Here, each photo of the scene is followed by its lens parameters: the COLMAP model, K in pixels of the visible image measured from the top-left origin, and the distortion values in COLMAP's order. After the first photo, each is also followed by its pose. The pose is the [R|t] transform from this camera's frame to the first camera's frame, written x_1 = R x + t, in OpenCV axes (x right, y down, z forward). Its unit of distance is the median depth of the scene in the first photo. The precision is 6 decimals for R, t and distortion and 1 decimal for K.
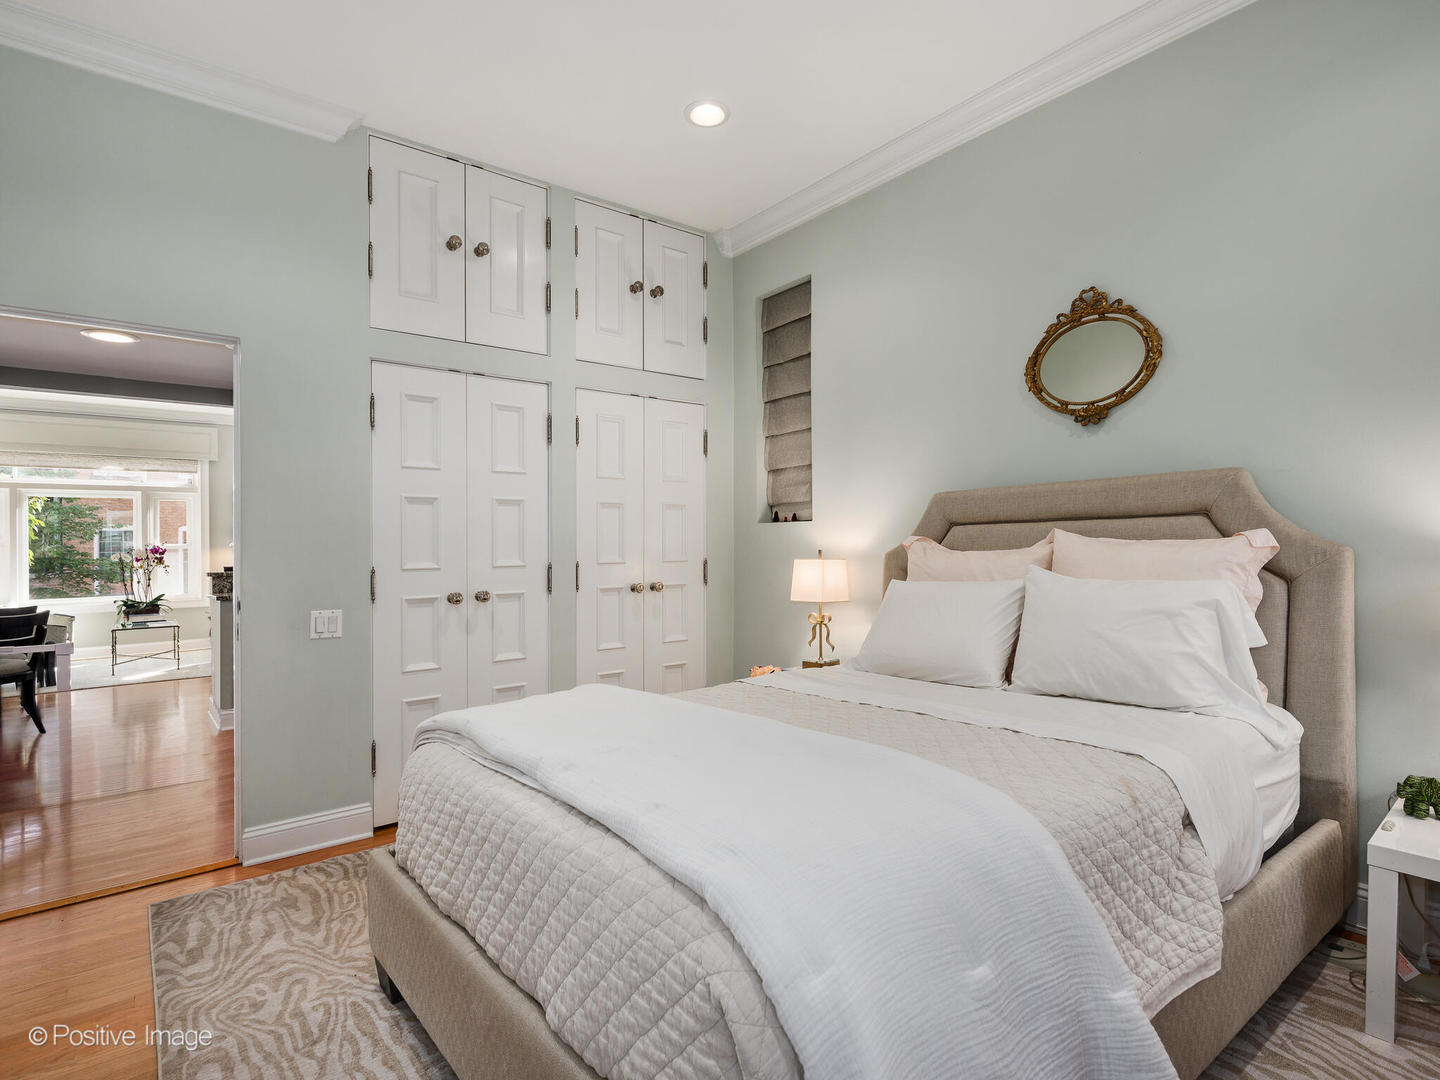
lens RADIAL K [[716.7, 0, 720.0], [0, 716.7, 540.0], [0, 0, 1]] dist [-0.003694, -0.000976]
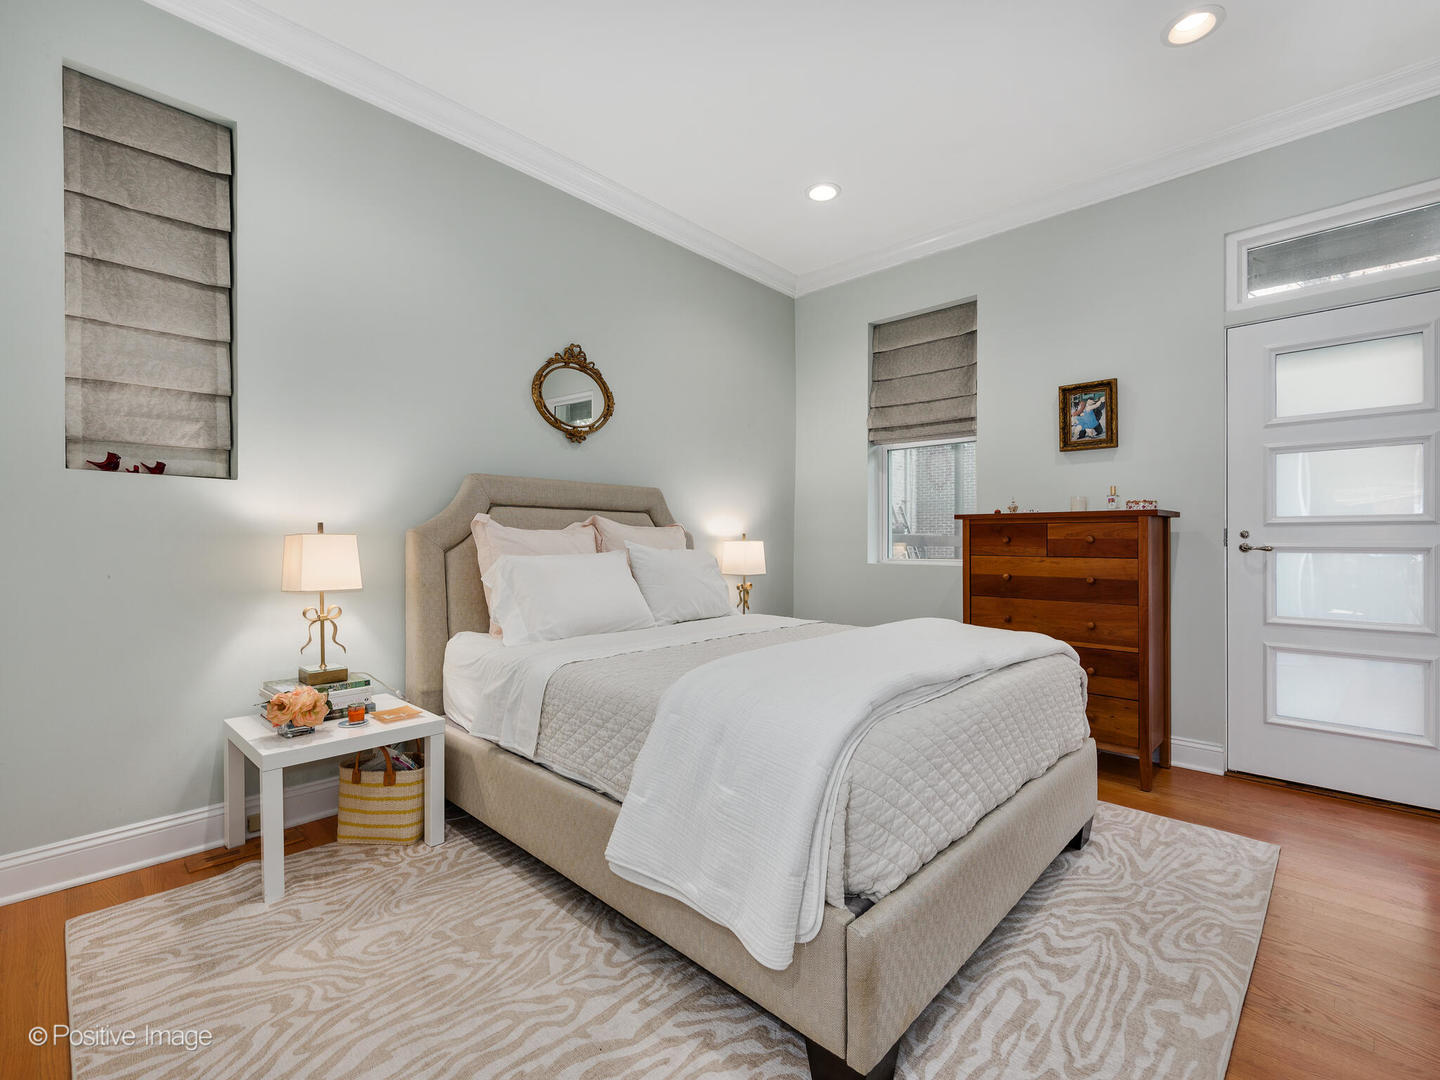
lens RADIAL K [[649.4, 0, 720.4], [0, 649.4, 543.5], [0, 0, 1]] dist [-0.002768, -0.000174]
pose [[-0.111263, 0.014471, 0.993686, -0.748354], [-0.018474, 0.999691, -0.016627, 0.050698], [-0.993619, -0.020207, -0.110961, 0.831947]]
